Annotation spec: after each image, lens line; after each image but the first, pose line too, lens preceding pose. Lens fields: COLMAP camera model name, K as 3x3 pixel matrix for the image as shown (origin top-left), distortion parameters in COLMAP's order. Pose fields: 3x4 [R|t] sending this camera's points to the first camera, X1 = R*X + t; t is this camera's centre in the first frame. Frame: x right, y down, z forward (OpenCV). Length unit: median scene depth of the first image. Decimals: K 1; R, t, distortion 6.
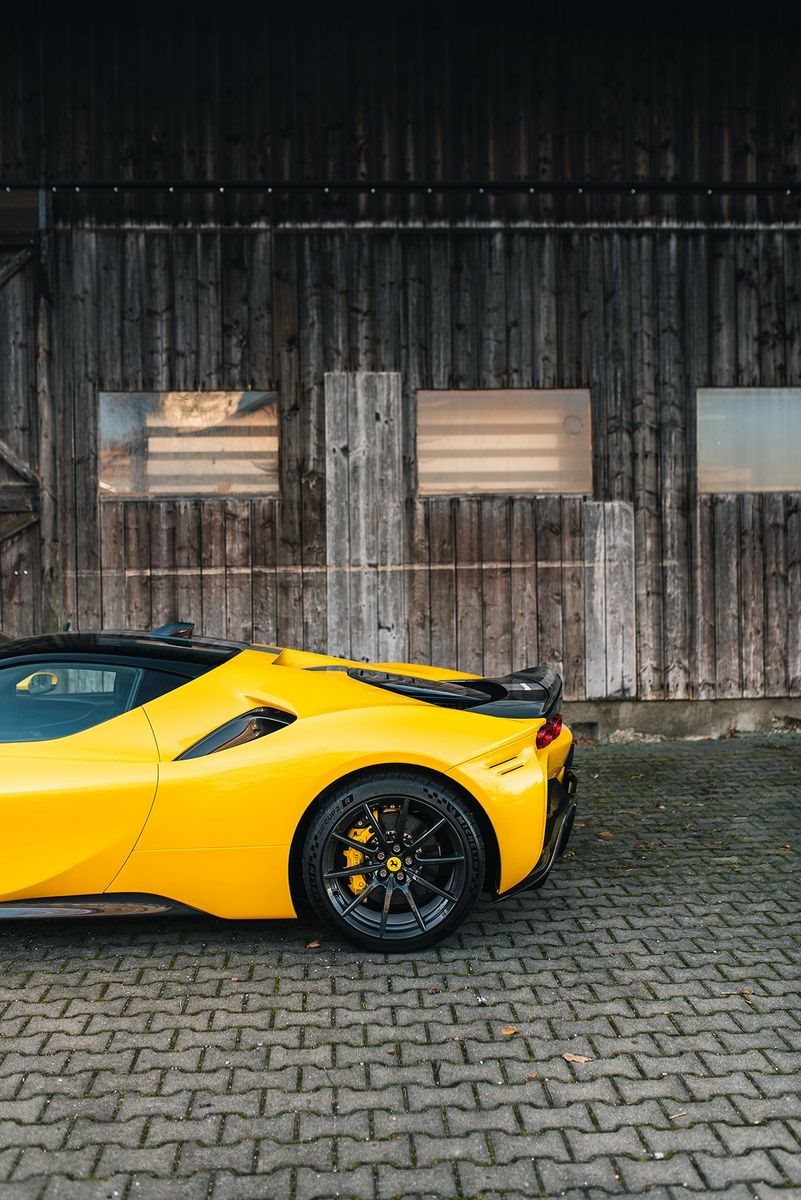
lens RADIAL K [[1132.4, 0, 400.5], [0, 1132.4, 600.0], [0, 0, 1]] dist [-0.000012, 0.001543]
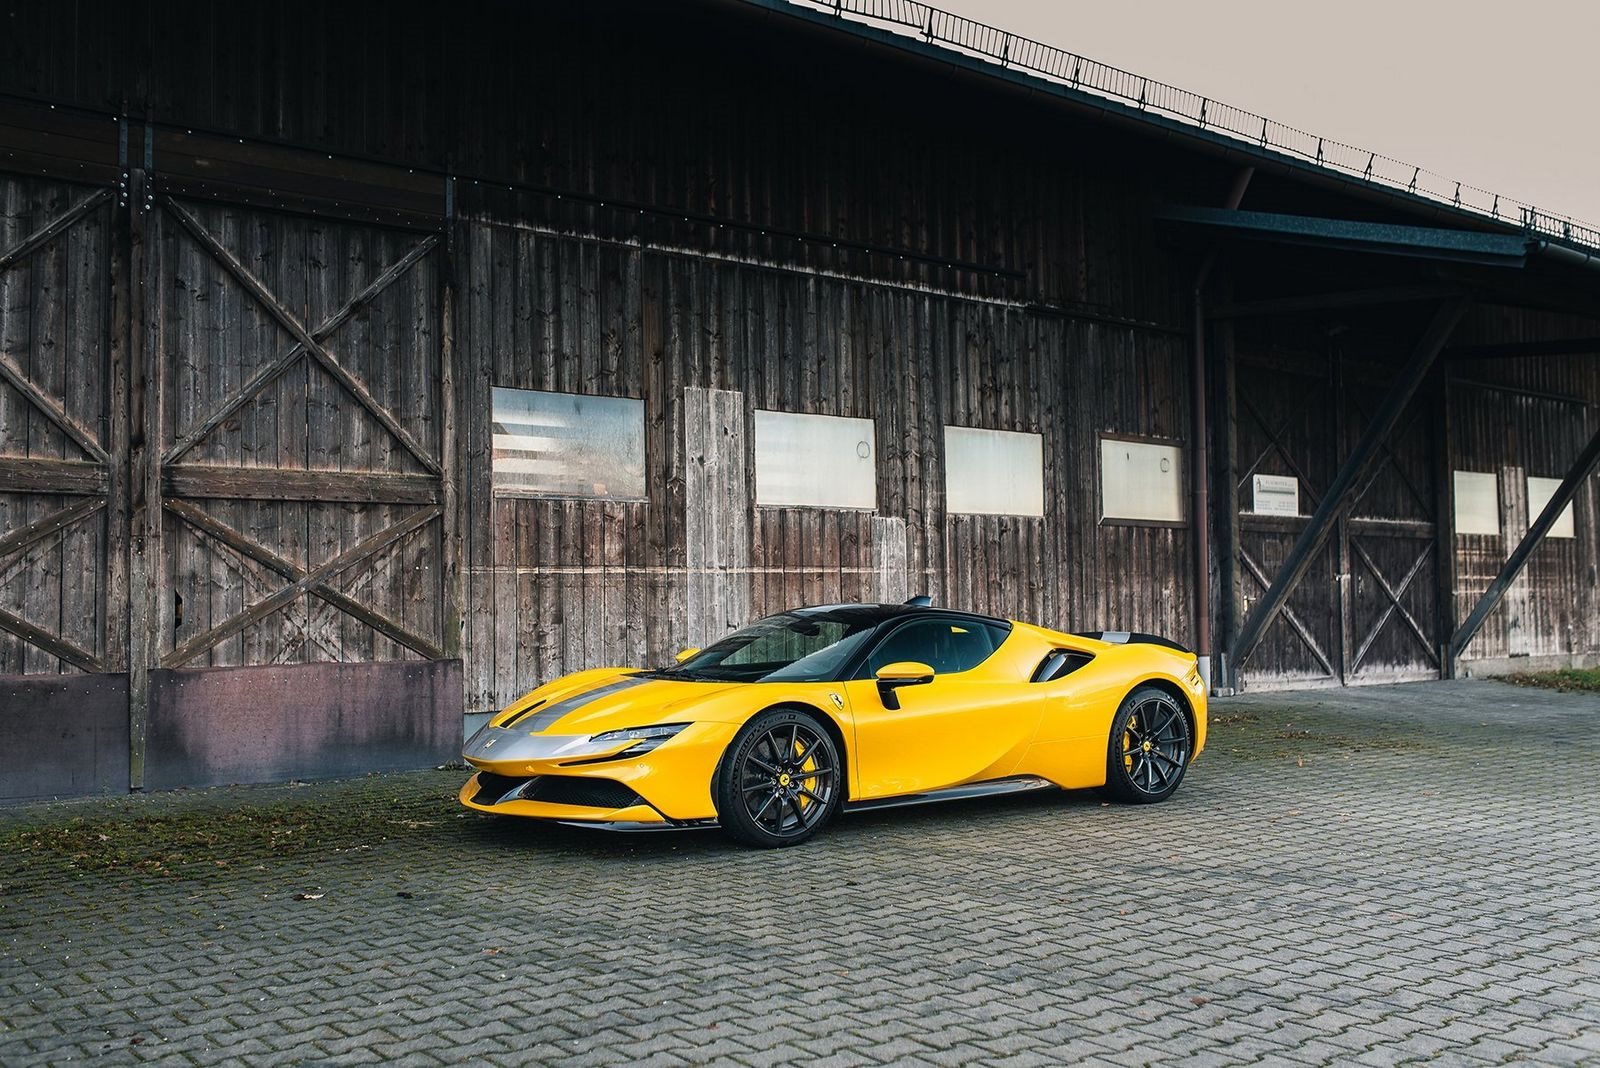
lens RADIAL K [[1509.8, 0, 800.0], [0, 1509.8, 534.0], [0, 0, 1]] dist [-0.000012, 0.001543]
pose [[0.821991, 0.032230, 0.568588, -0.778761], [0.013382, 0.997029, -0.075861, 0.046851], [-0.569343, 0.069966, 0.819117, -0.216975]]
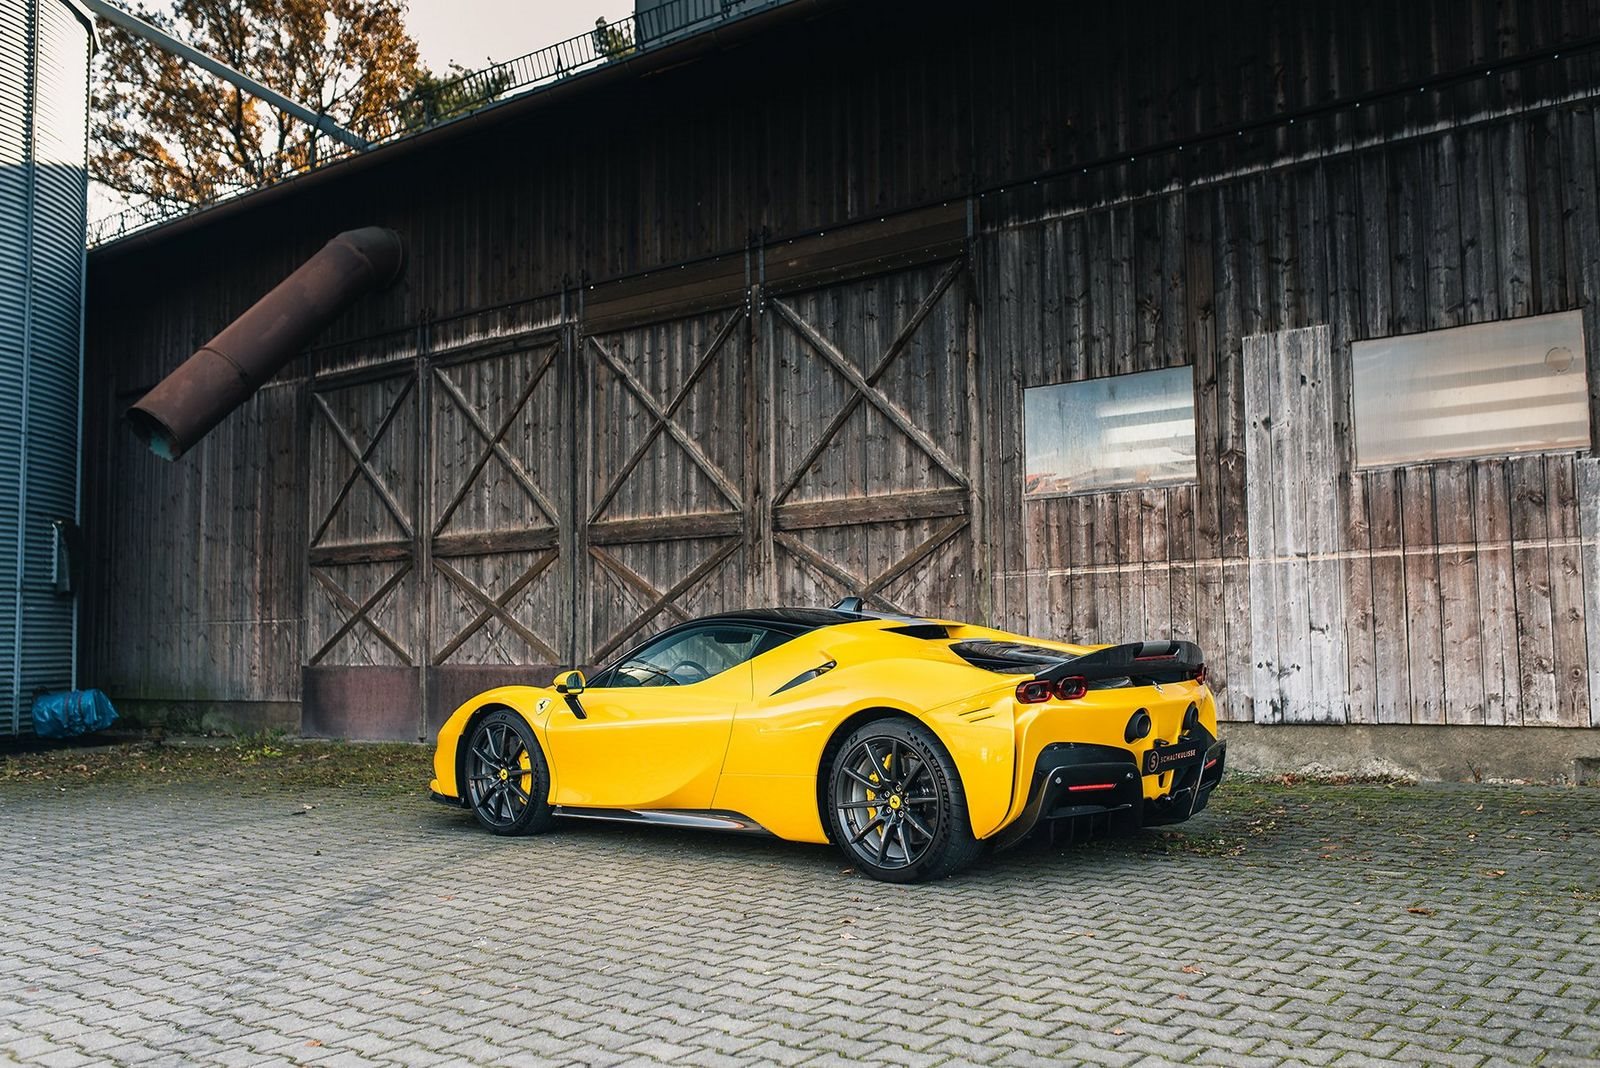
lens RADIAL K [[1509.8, 0, 800.0], [0, 1509.8, 534.0], [0, 0, 1]] dist [-0.000012, 0.001543]
pose [[0.735669, -0.049405, -0.675537, 0.459811], [-0.005311, 0.996885, -0.078689, 0.044093], [0.677320, 0.061477, 0.733115, -0.076865]]
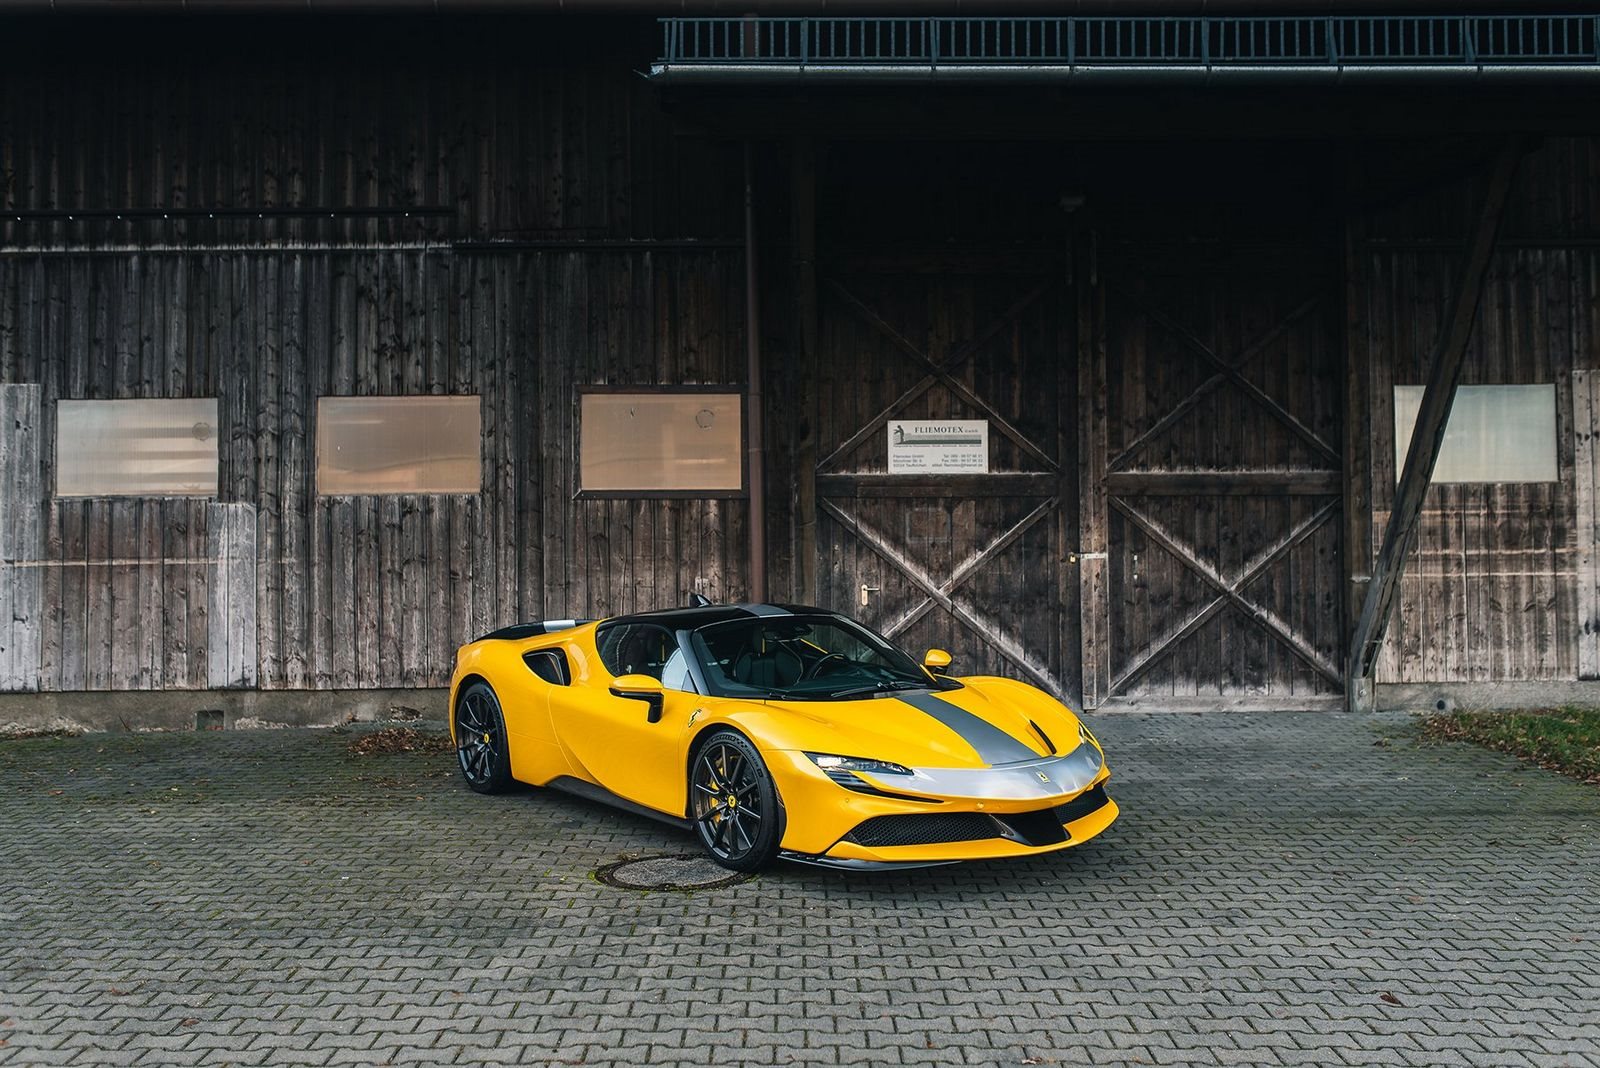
lens RADIAL K [[1509.8, 0, 800.0], [0, 1509.8, 534.0], [0, 0, 1]] dist [-0.000012, 0.001543]
pose [[0.998576, 0.002888, -0.053274, 0.803355], [-0.005430, 0.998850, -0.047631, 0.007512], [0.053075, 0.047853, 0.997443, -0.396453]]
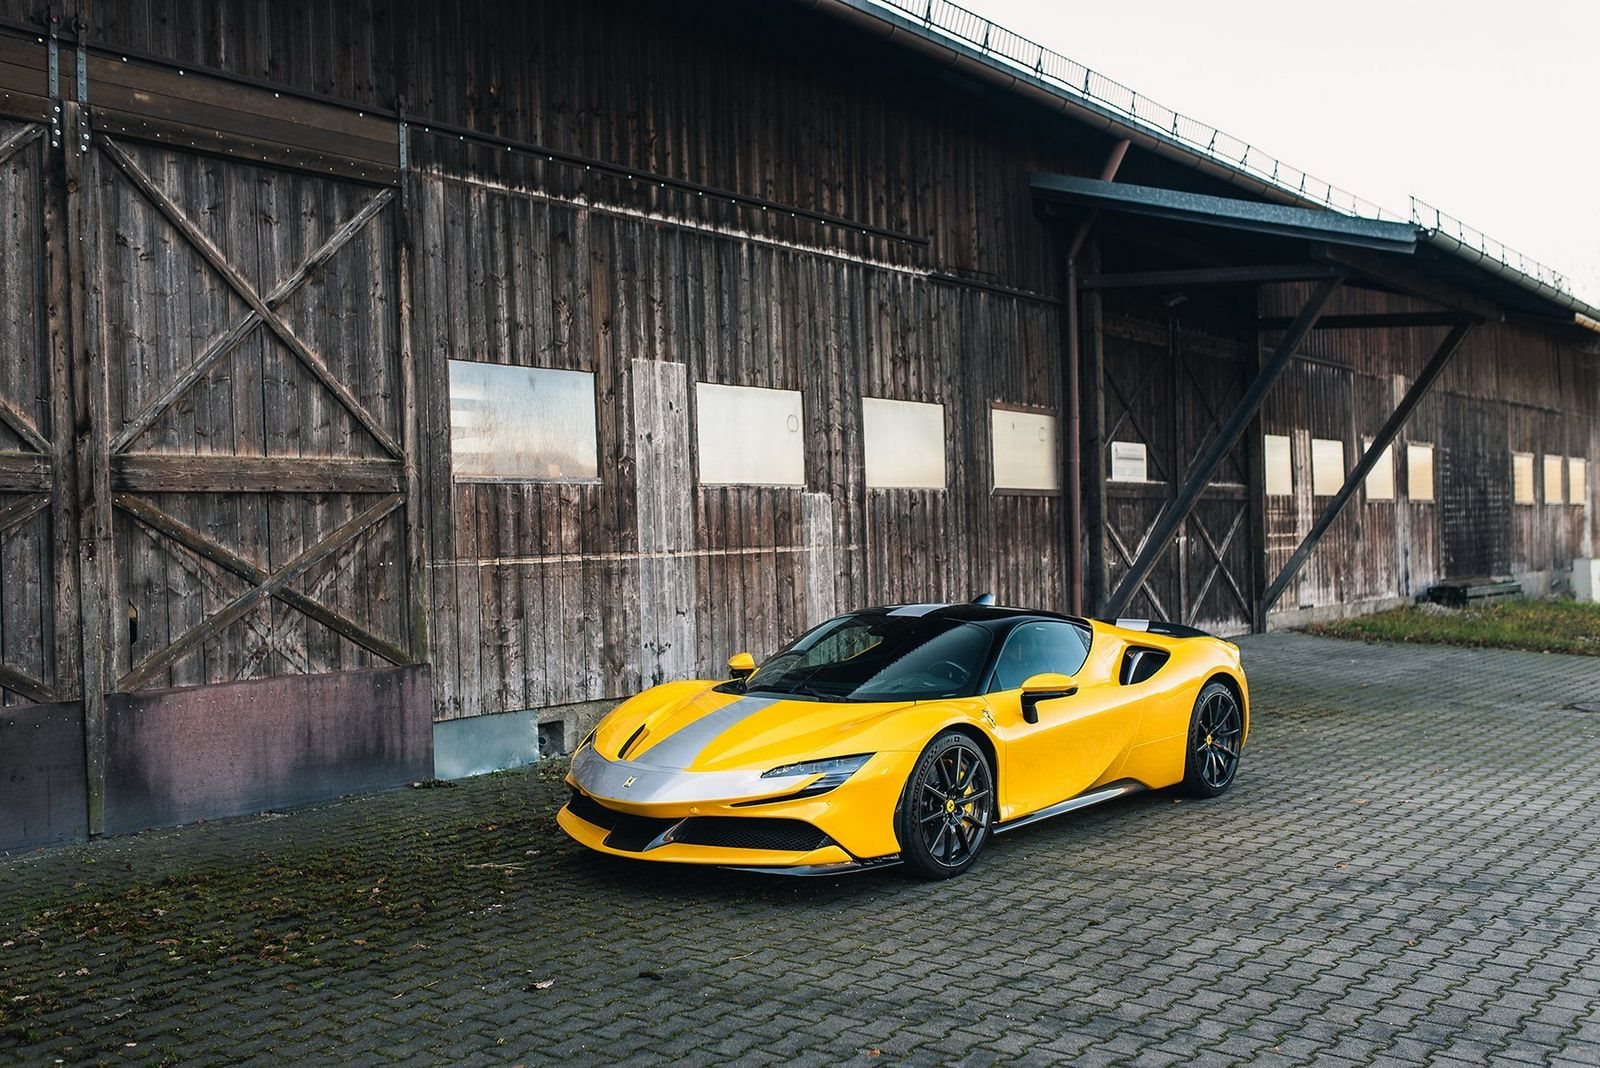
lens RADIAL K [[1509.8, 0, 800.0], [0, 1509.8, 534.0], [0, 0, 1]] dist [-0.000012, 0.001543]
pose [[0.676155, -0.000327, 0.736760, -0.940192], [0.033246, 0.998995, -0.030067, -0.002022], [-0.736009, 0.044824, 0.675486, 0.002645]]
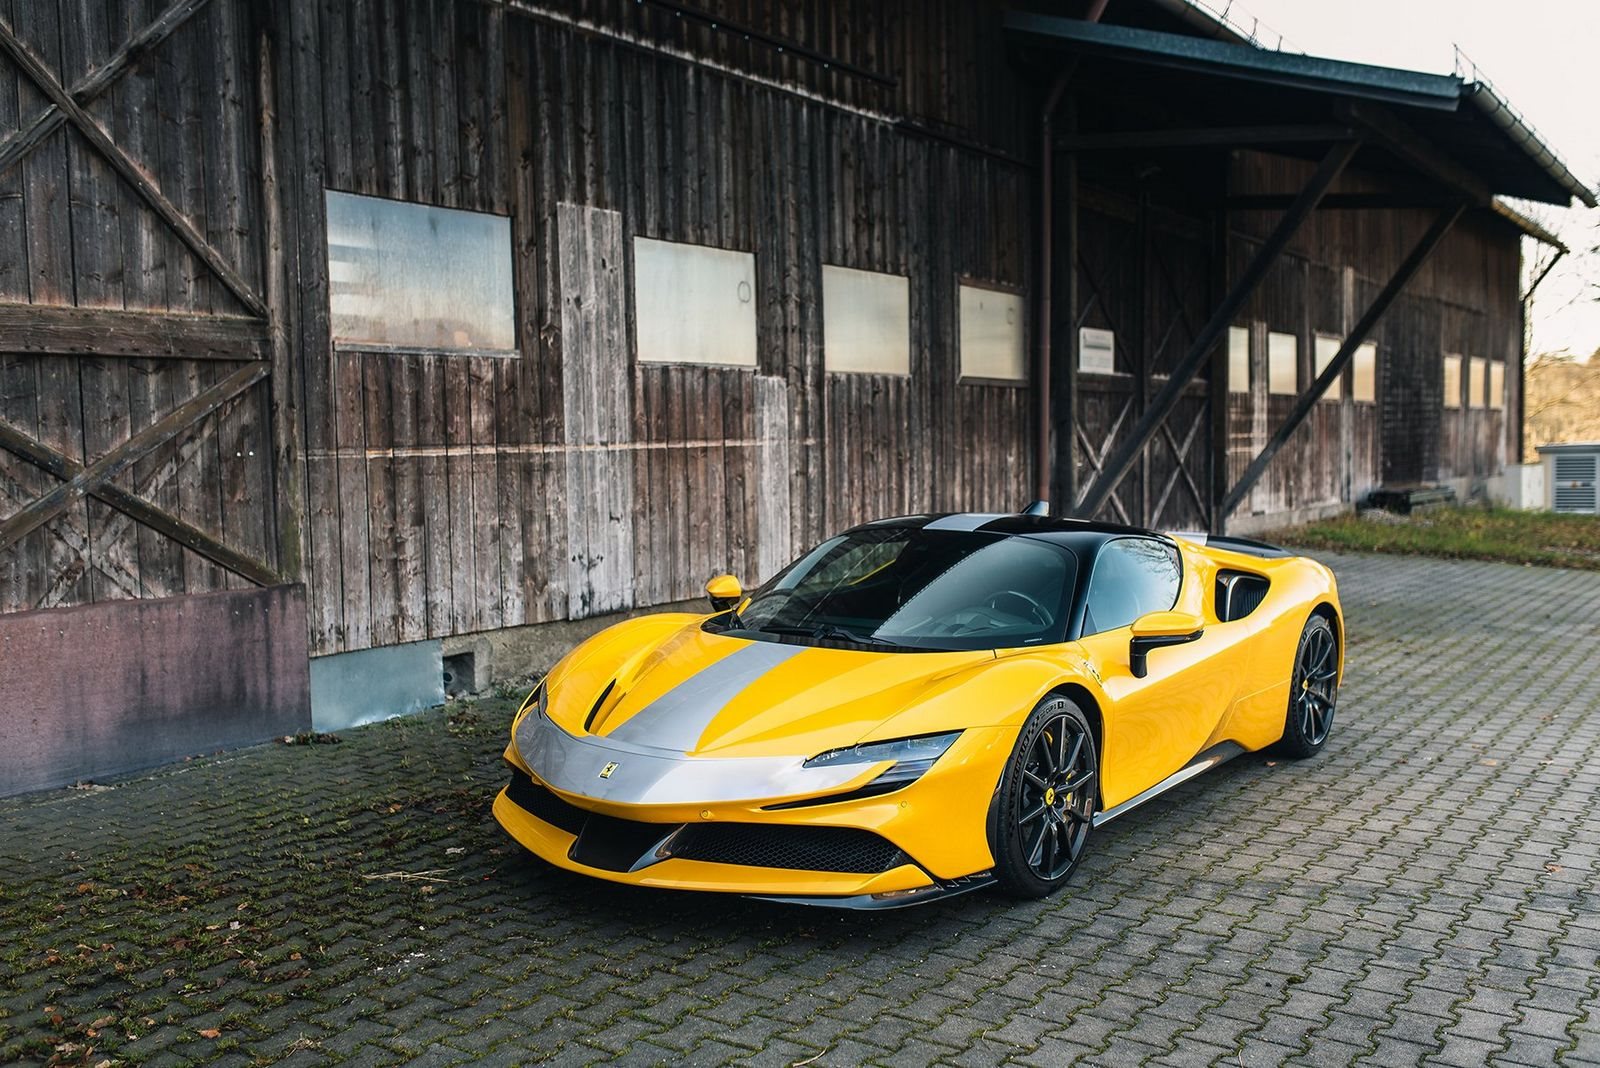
lens RADIAL K [[1509.8, 0, 800.0], [0, 1509.8, 534.0], [0, 0, 1]] dist [-0.000012, 0.001543]
pose [[0.612537, -0.045372, 0.789139, -0.808810], [0.023144, 0.998953, 0.039471, -0.004959], [-0.790103, -0.005914, 0.612946, 0.210570]]
